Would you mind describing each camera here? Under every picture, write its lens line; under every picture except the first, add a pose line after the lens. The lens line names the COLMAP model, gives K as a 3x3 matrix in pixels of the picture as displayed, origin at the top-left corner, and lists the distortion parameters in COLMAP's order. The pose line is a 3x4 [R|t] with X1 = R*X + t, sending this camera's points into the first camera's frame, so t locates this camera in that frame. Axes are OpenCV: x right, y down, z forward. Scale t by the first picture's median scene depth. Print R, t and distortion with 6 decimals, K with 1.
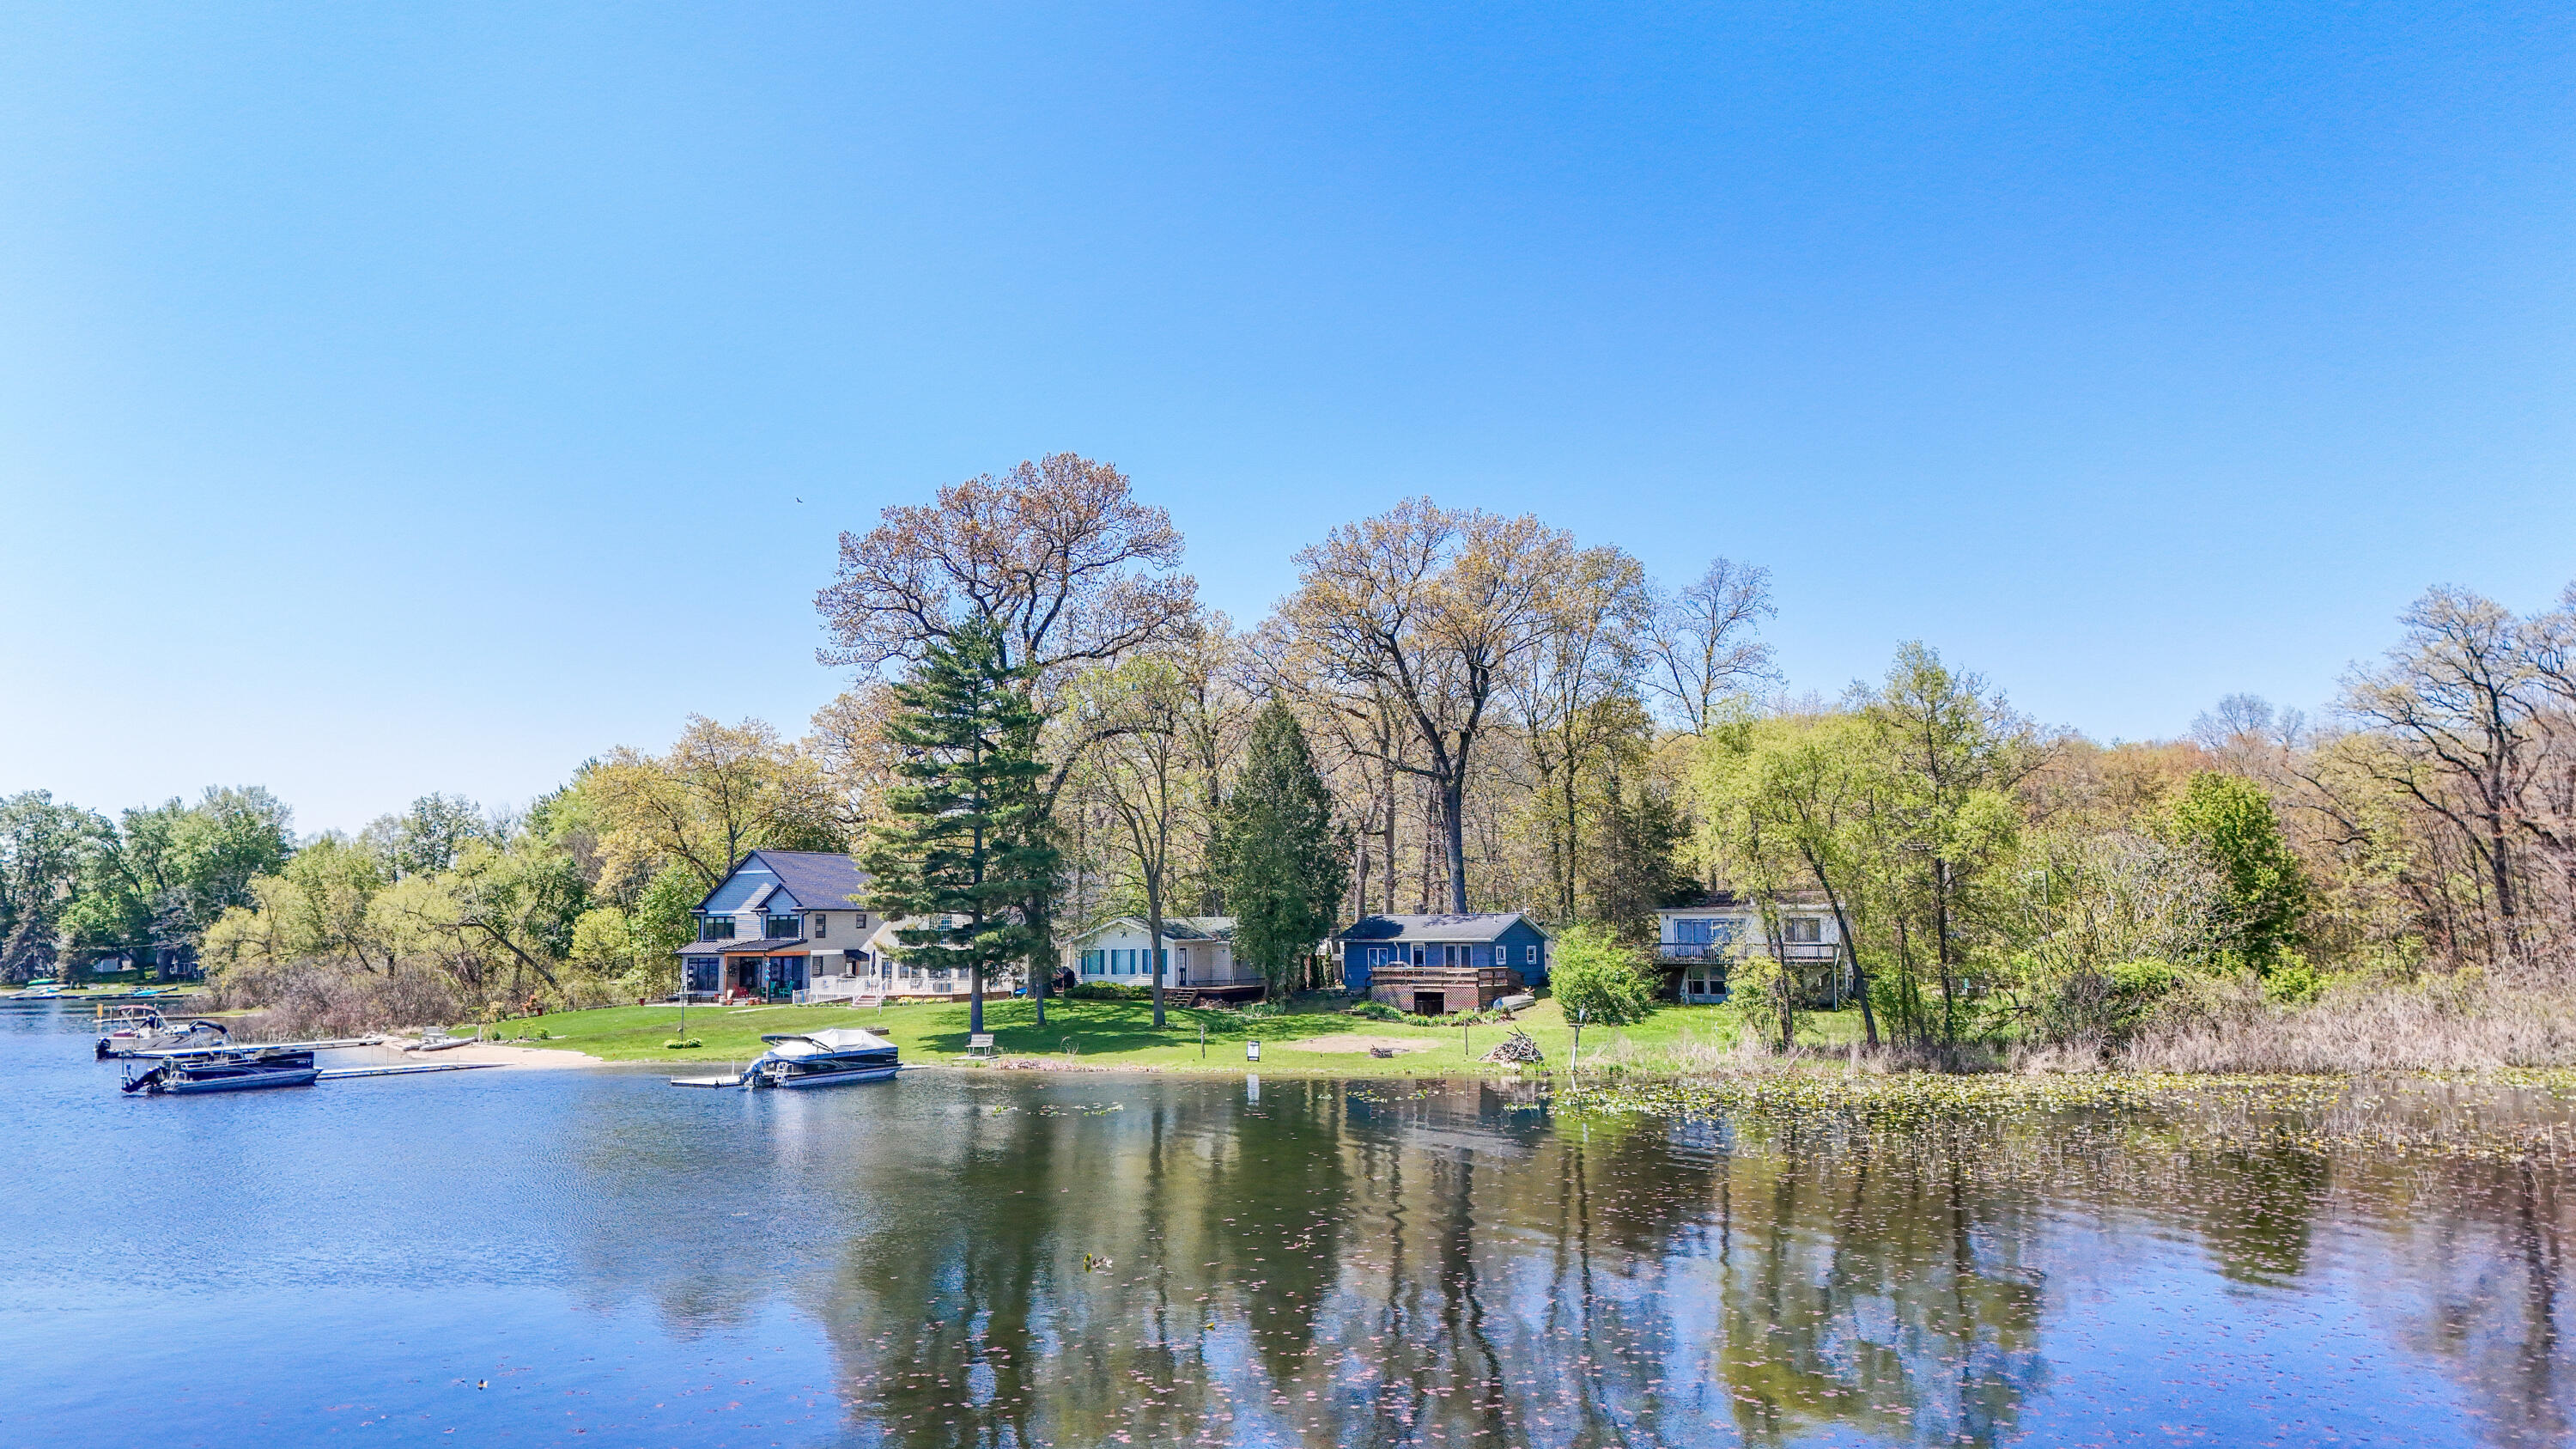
lens RADIAL K [[1878.7, 0, 1293.3], [0, 1878.7, 721.0], [0, 0, 1]] dist [0.091518, -0.084409]
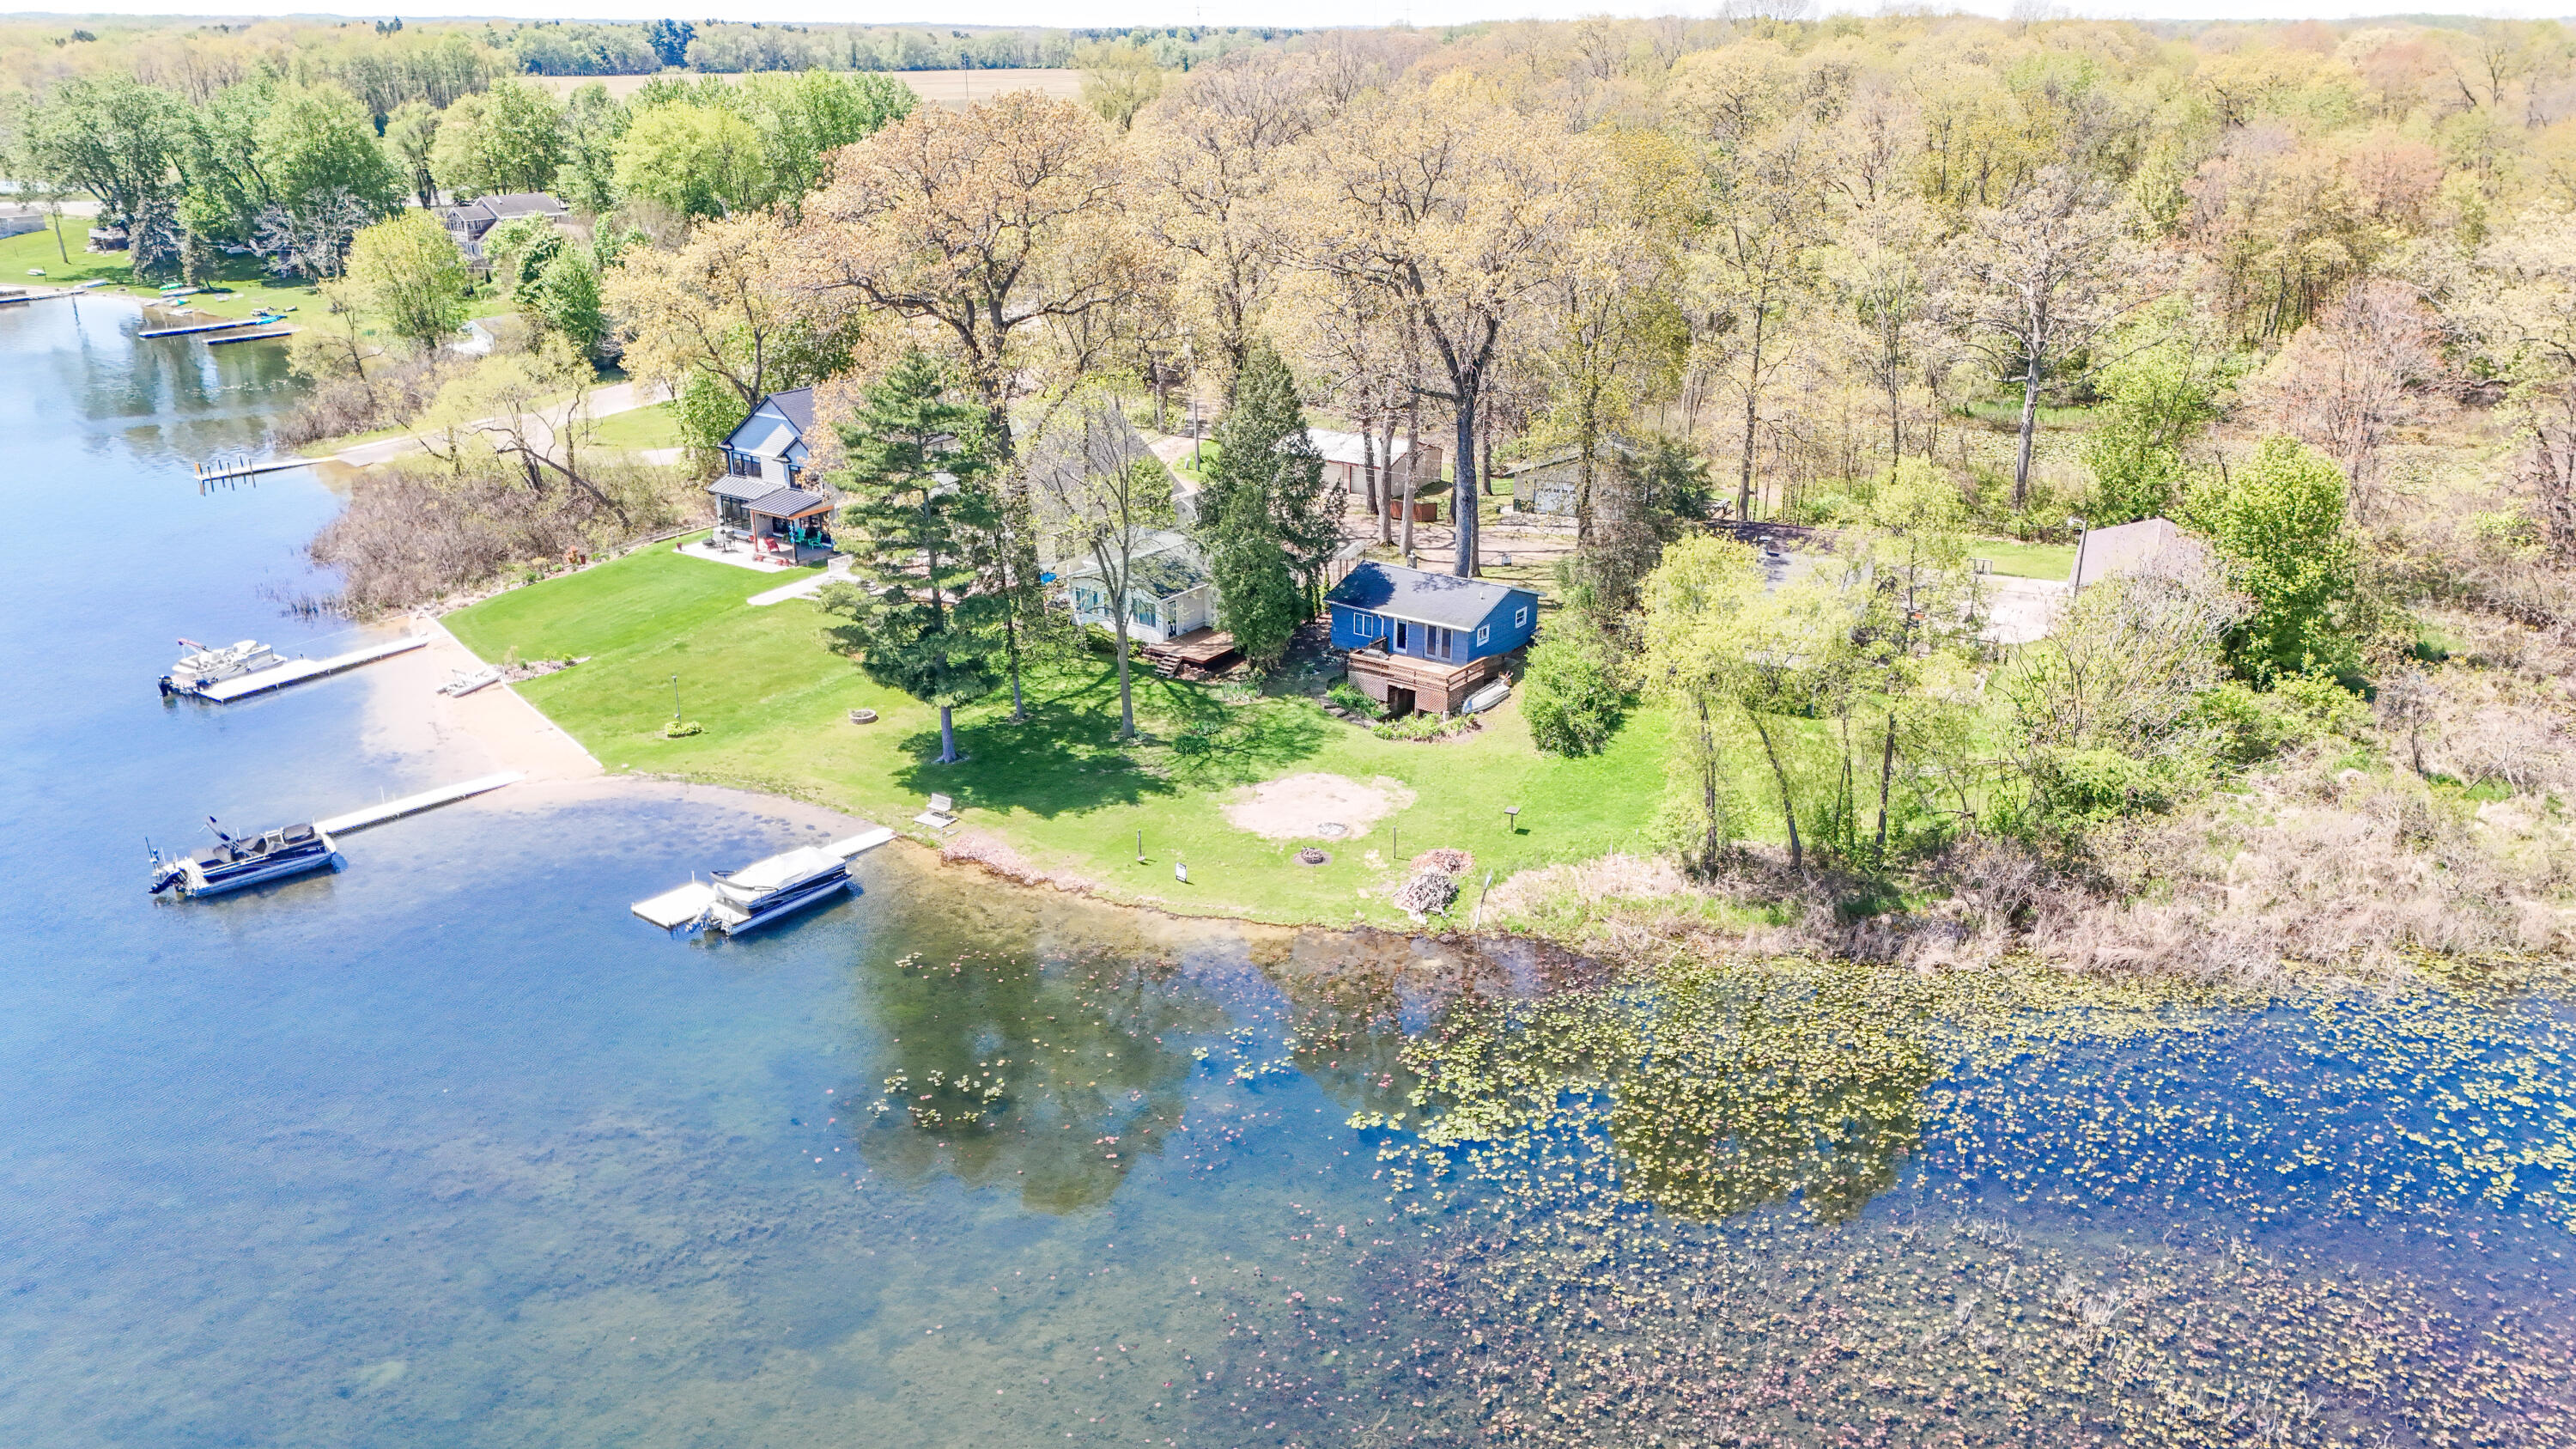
lens RADIAL K [[1882.3, 0, 1293.4], [0, 1882.3, 726.5], [0, 0, 1]] dist [0.091424, -0.087429]
pose [[0.995848, 0.039190, -0.082165, 0.089992], [0.001840, 0.893741, 0.448579, -0.266151], [0.091014, -0.446868, 0.889958, 0.082991]]
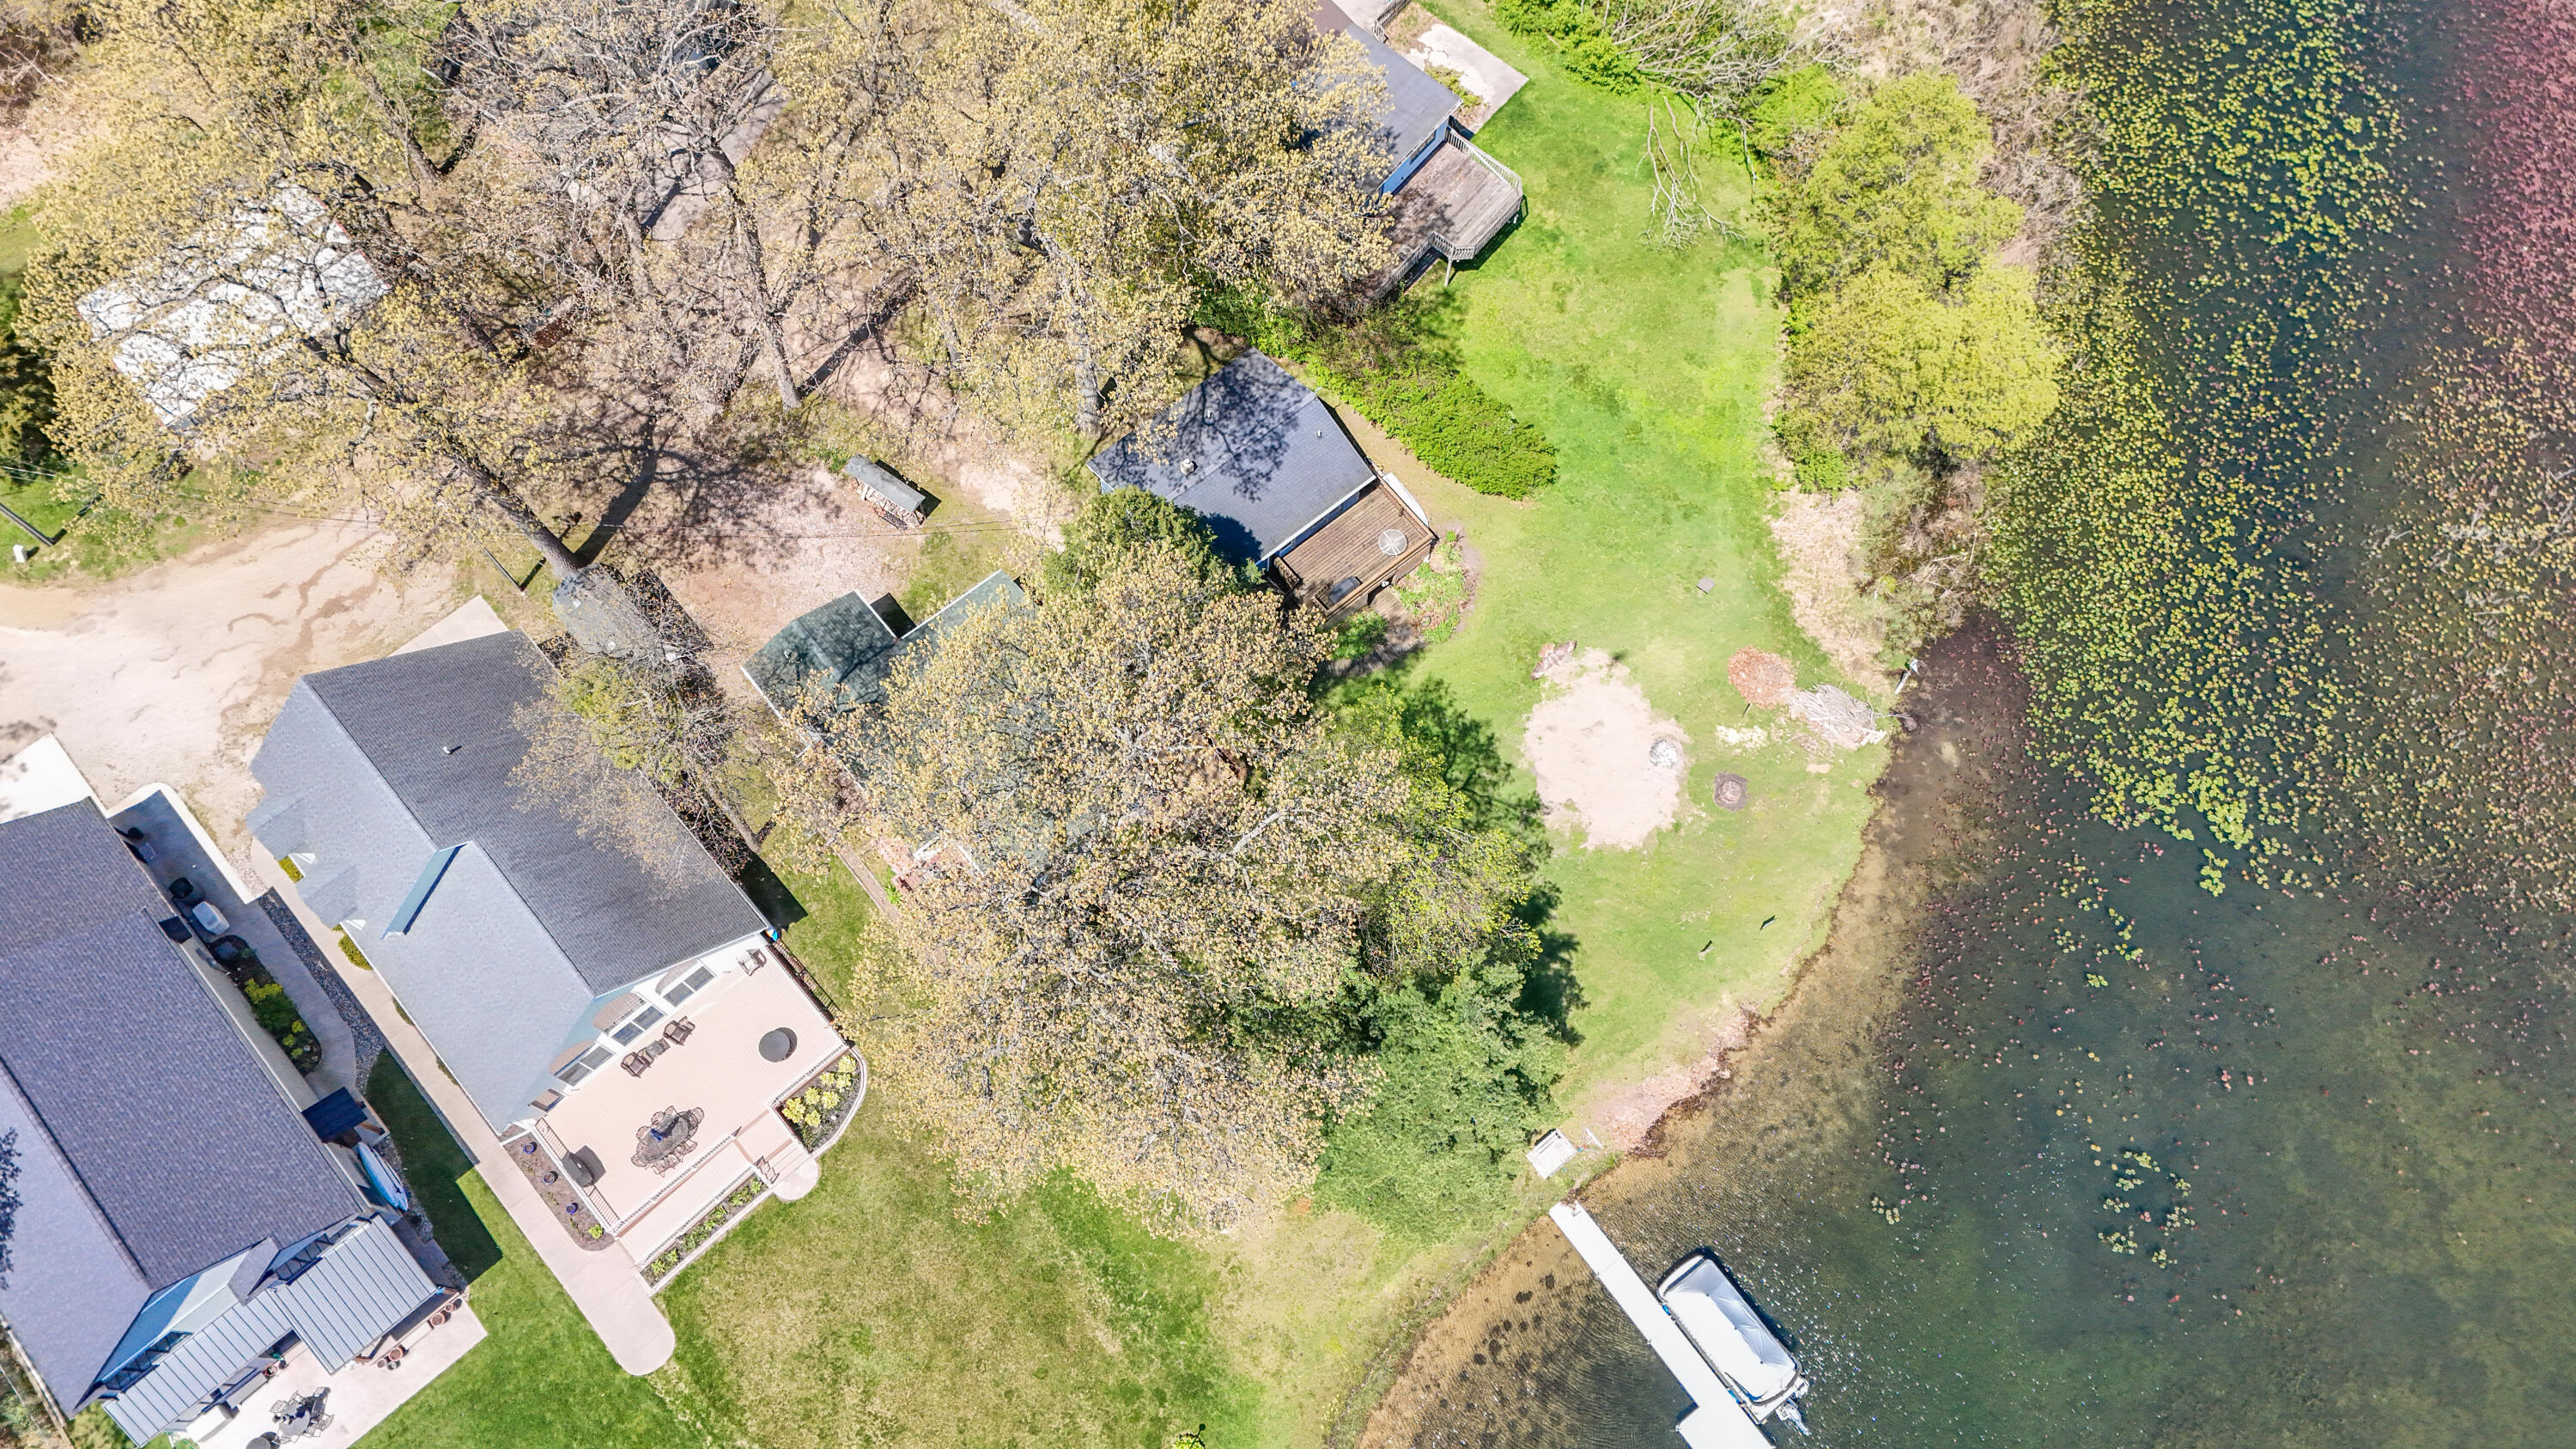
lens RADIAL K [[1833.7, 0, 1241.3], [0, 1833.7, 749.2], [0, 0, 1]] dist [0.032234, -0.001029]
pose [[0.341173, -0.874149, 0.345636, -0.280091], [-0.134423, 0.318547, 0.938327, -0.555475], [-0.930339, -0.366594, -0.008826, 0.957780]]
